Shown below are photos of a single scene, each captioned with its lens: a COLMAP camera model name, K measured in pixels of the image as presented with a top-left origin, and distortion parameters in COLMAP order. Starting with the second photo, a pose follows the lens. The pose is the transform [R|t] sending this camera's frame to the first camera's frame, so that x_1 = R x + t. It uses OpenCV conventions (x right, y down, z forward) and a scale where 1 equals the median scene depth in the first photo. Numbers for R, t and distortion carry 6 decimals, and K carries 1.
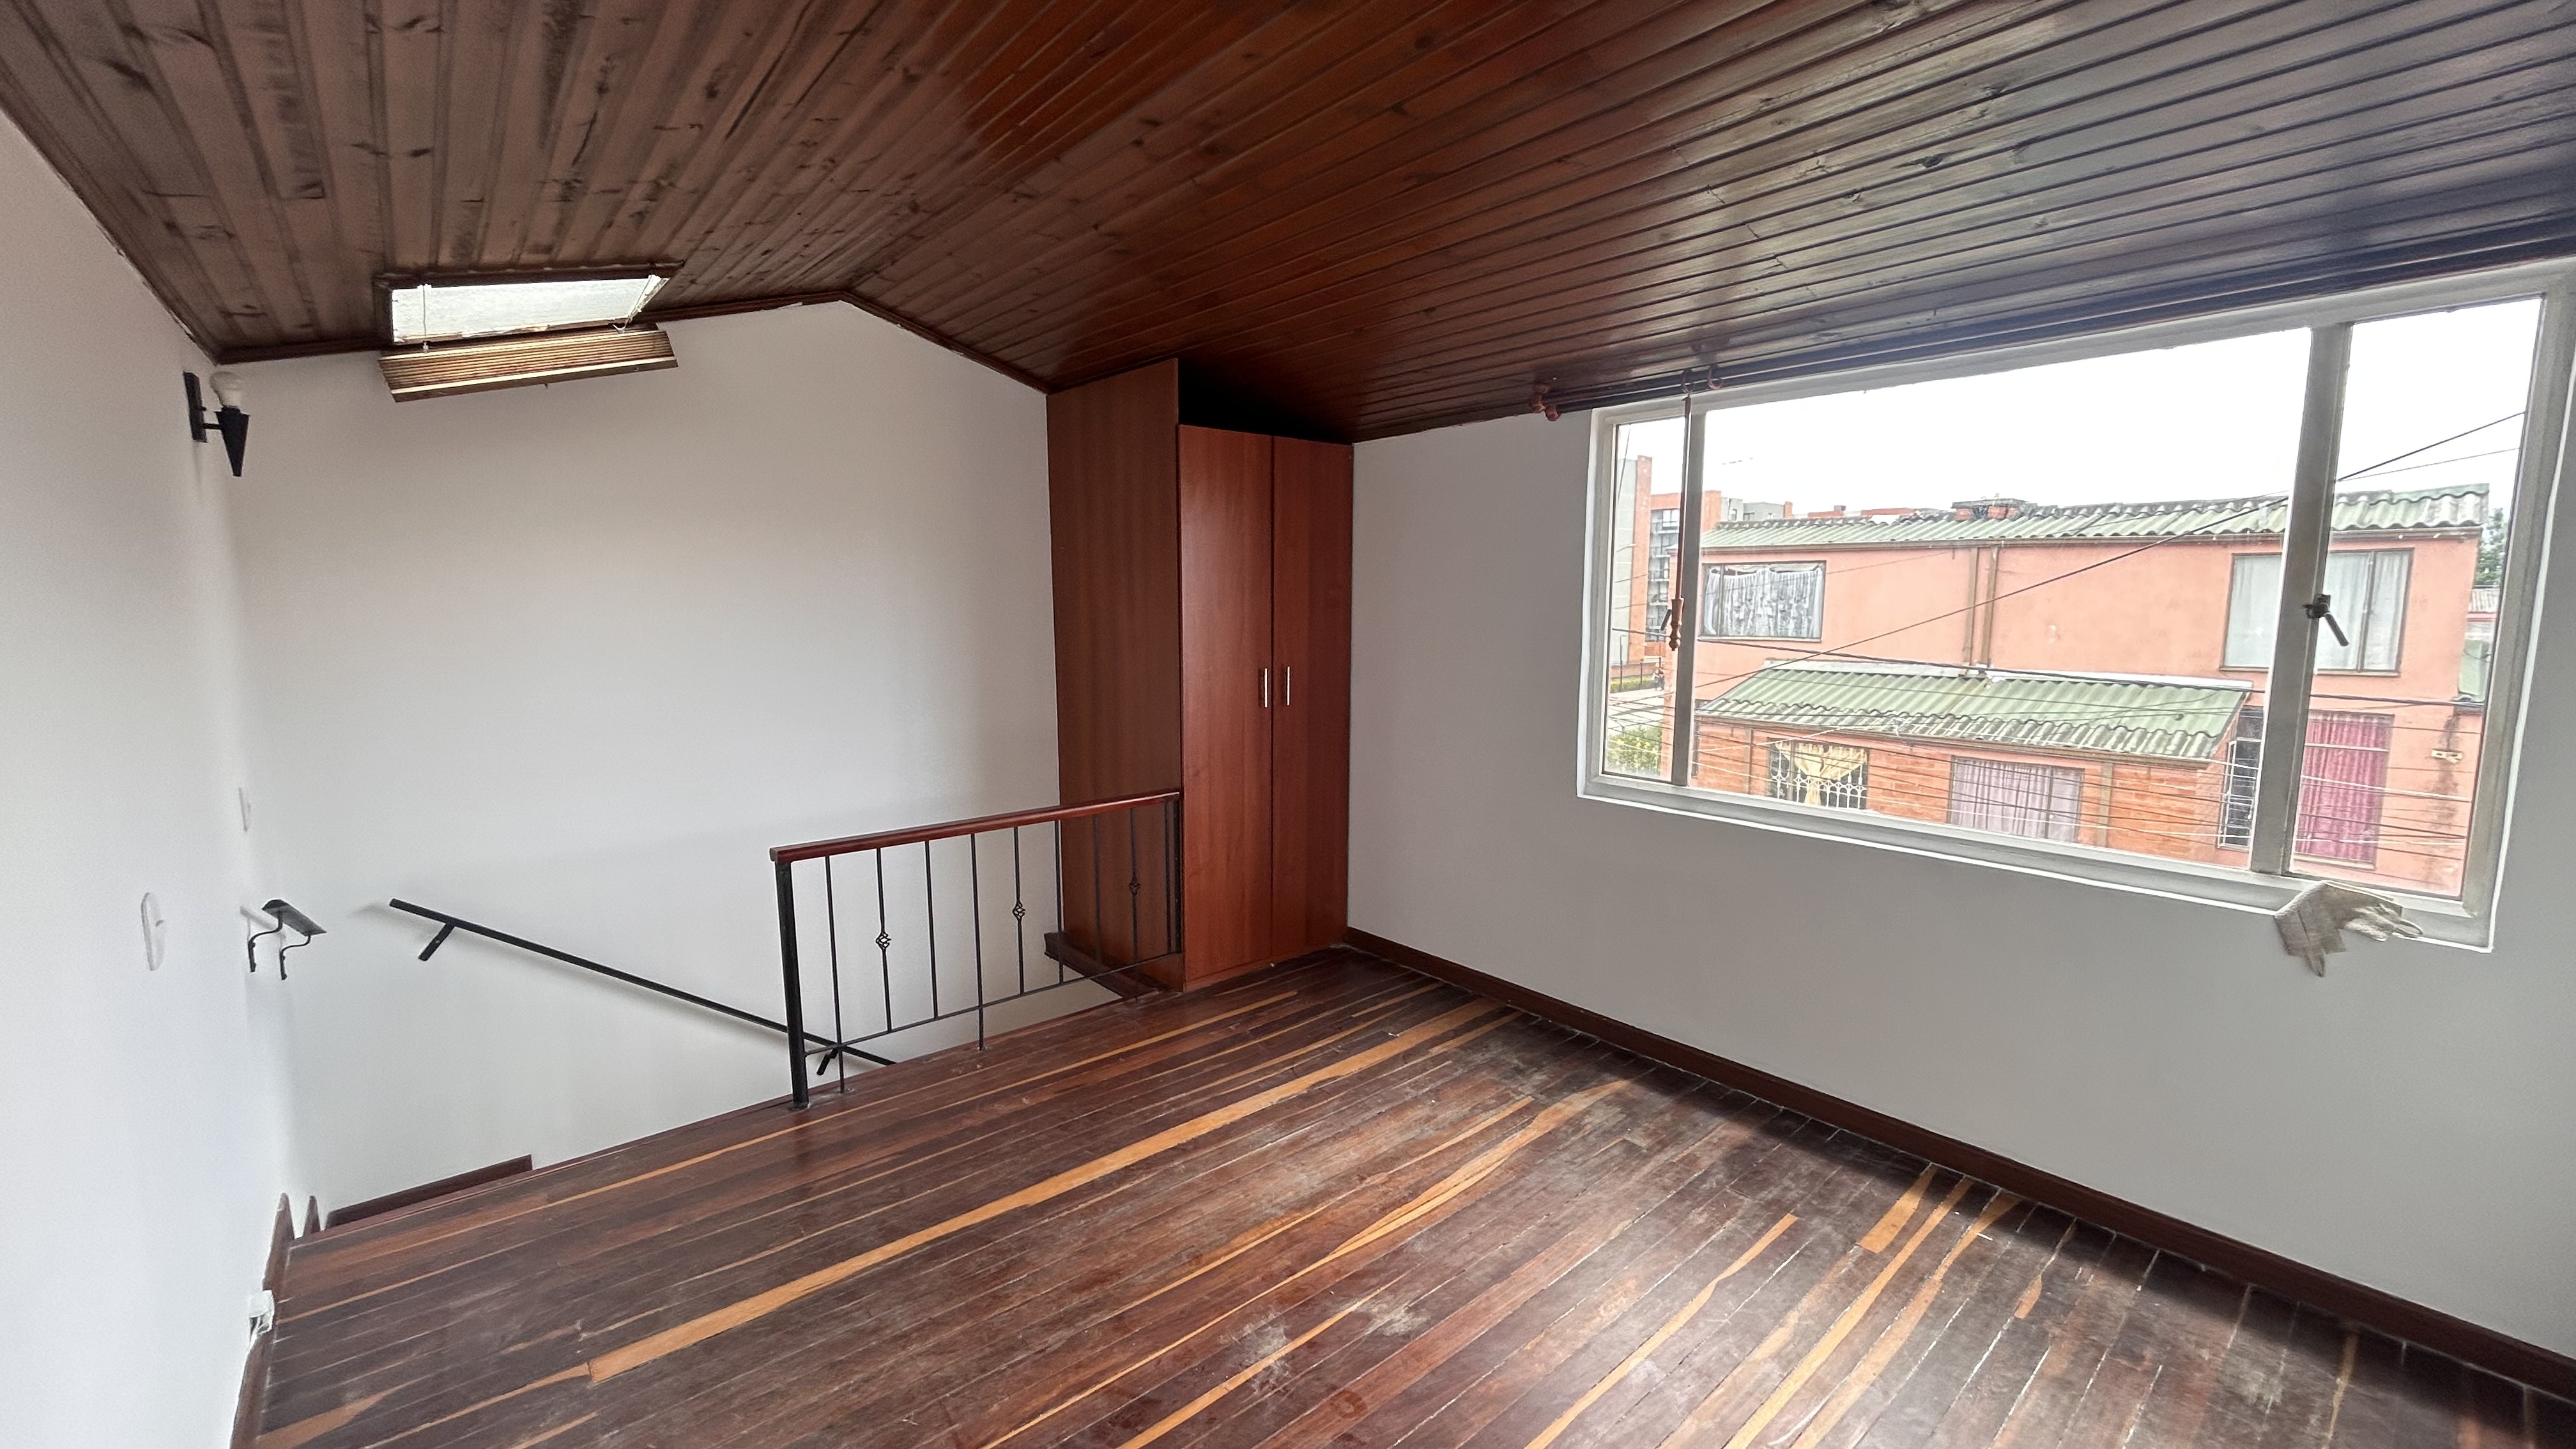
lens RADIAL K [[1033.8, 0, 1278.3], [0, 1033.8, 719.3], [0, 0, 1]] dist [0.011323, -0.004131]
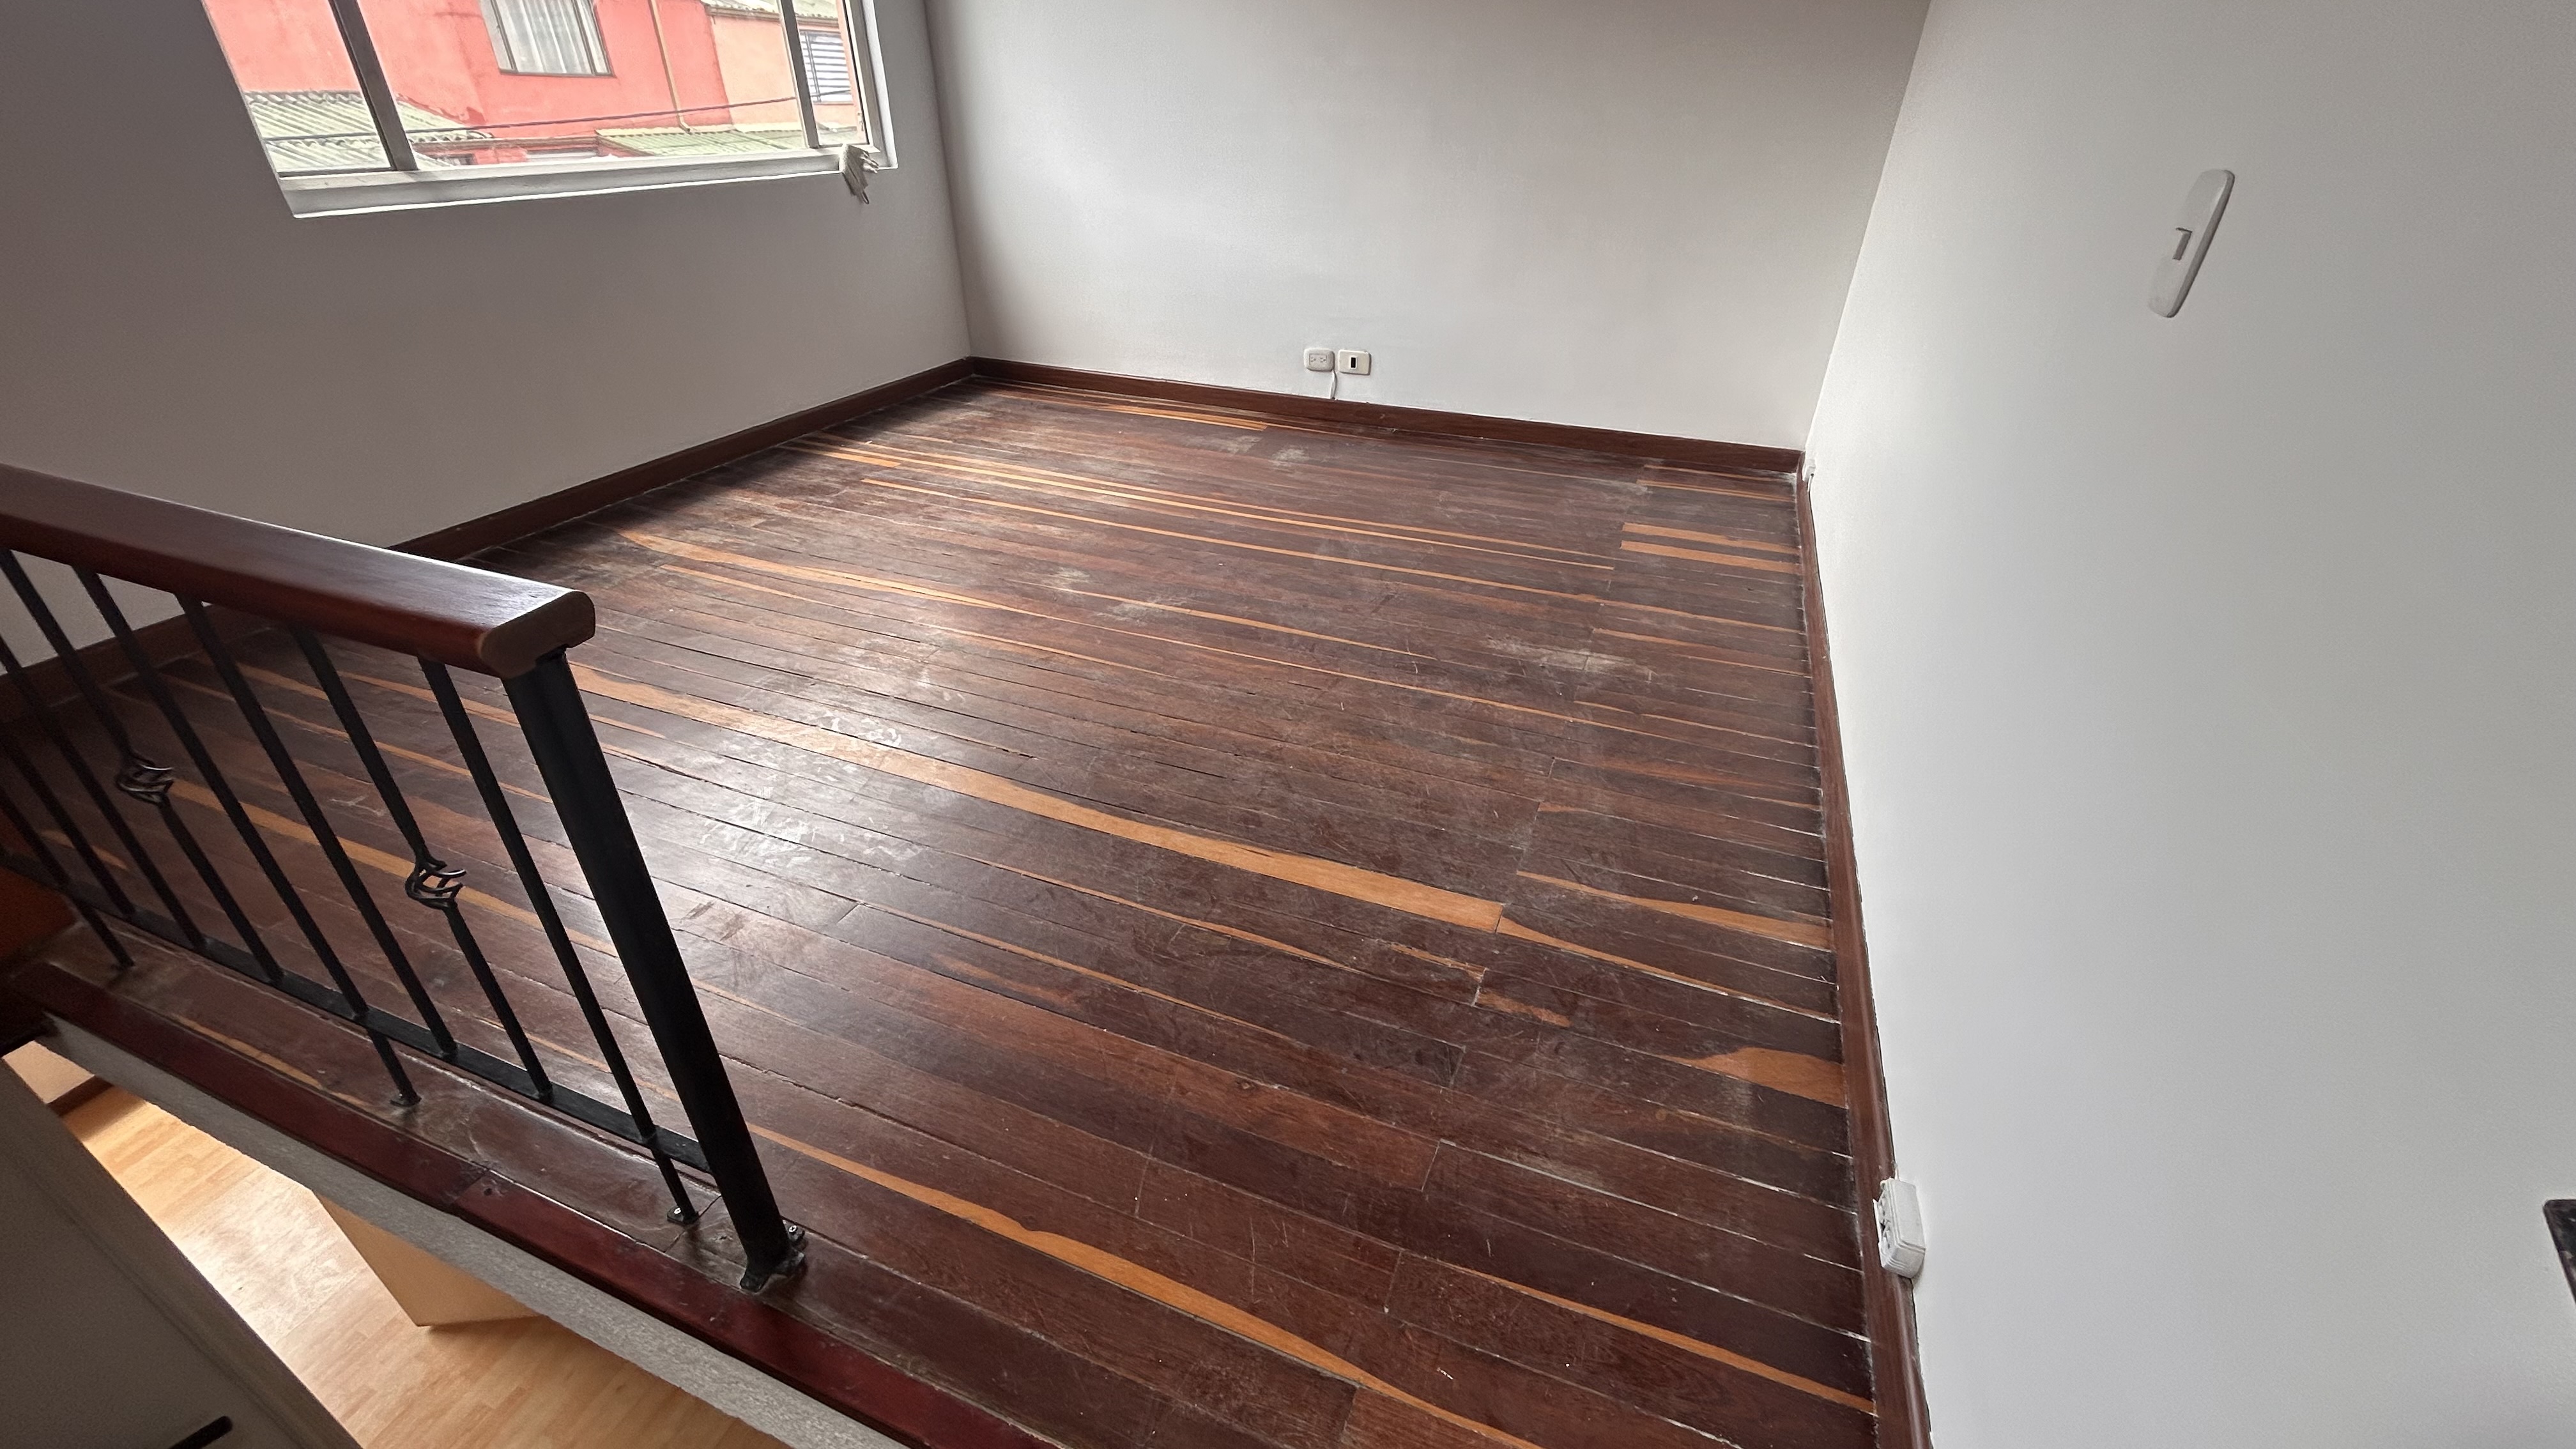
lens RADIAL K [[1033.8, 0, 1278.3], [0, 1033.8, 719.3], [0, 0, 1]] dist [0.011323, -0.004131]
pose [[-0.481208, -0.459107, 0.746766, -0.944467], [0.093166, 0.820272, 0.564334, 0.033285], [-0.871641, 0.341136, -0.351948, 1.179046]]
